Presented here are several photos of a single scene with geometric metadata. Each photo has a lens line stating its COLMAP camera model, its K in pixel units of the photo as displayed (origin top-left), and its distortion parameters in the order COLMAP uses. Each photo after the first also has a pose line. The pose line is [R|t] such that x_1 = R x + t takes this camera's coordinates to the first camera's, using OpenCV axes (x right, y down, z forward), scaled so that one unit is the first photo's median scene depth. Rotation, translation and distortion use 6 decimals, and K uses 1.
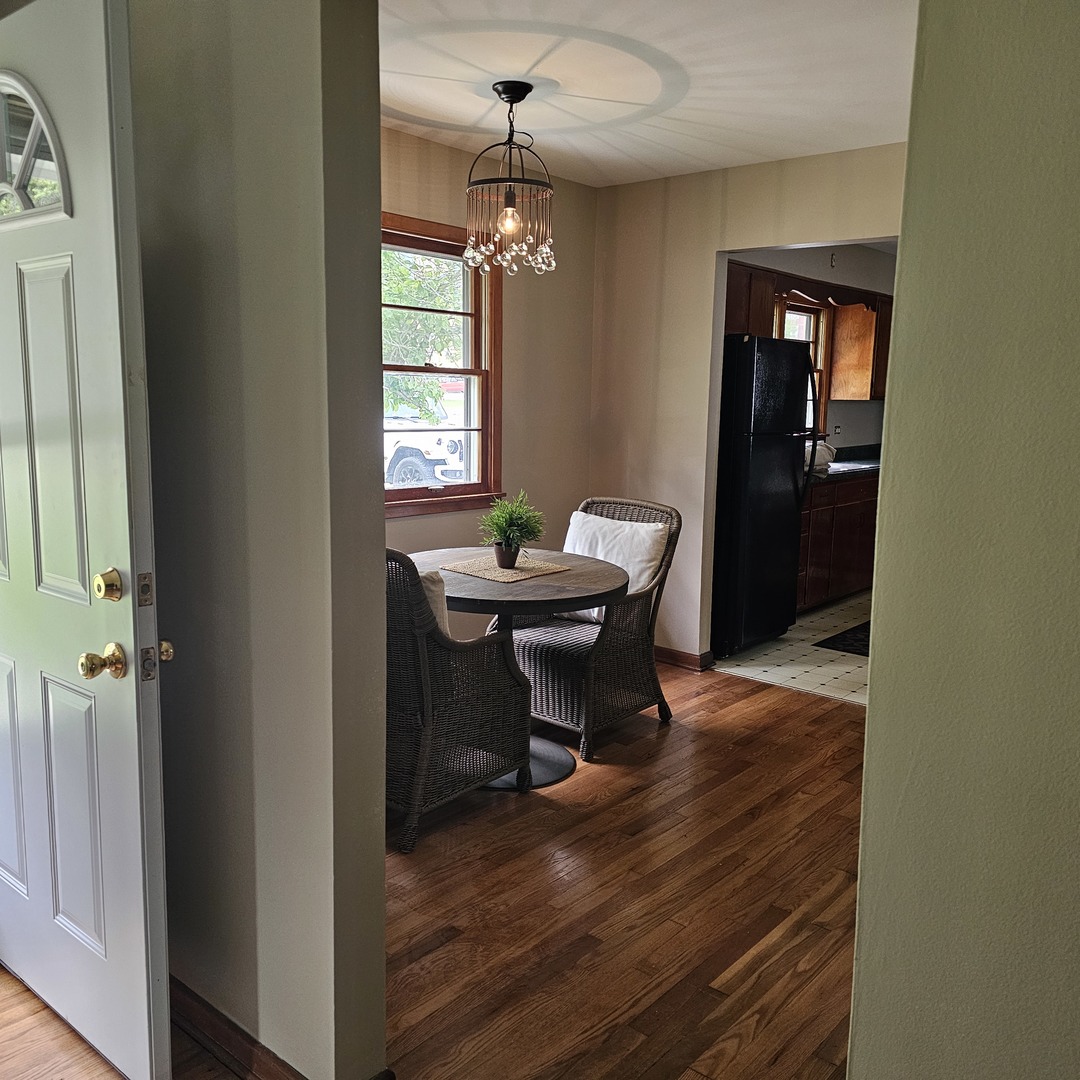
lens RADIAL K [[976.2, 0, 540.1], [0, 976.2, 513.1], [0, 0, 1]] dist [0.071030, -0.098340]
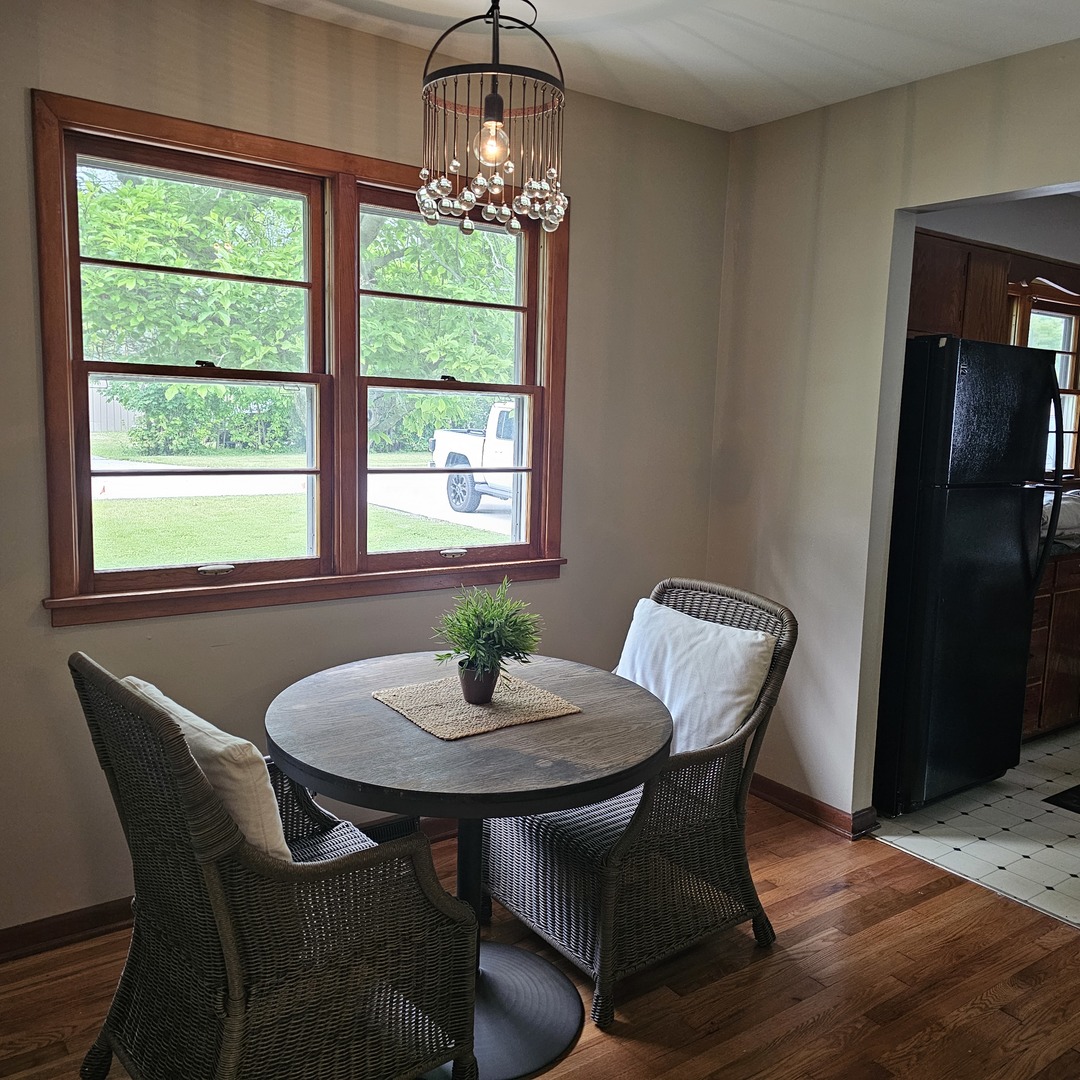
lens RADIAL K [[976.2, 0, 540.1], [0, 976.2, 513.1], [0, 0, 1]] dist [0.071030, -0.098340]
pose [[0.970974, 0.038970, -0.235988, 0.121672], [-0.043269, 0.998978, -0.013062, -0.048034], [0.235238, 0.022894, 0.971668, 0.331547]]
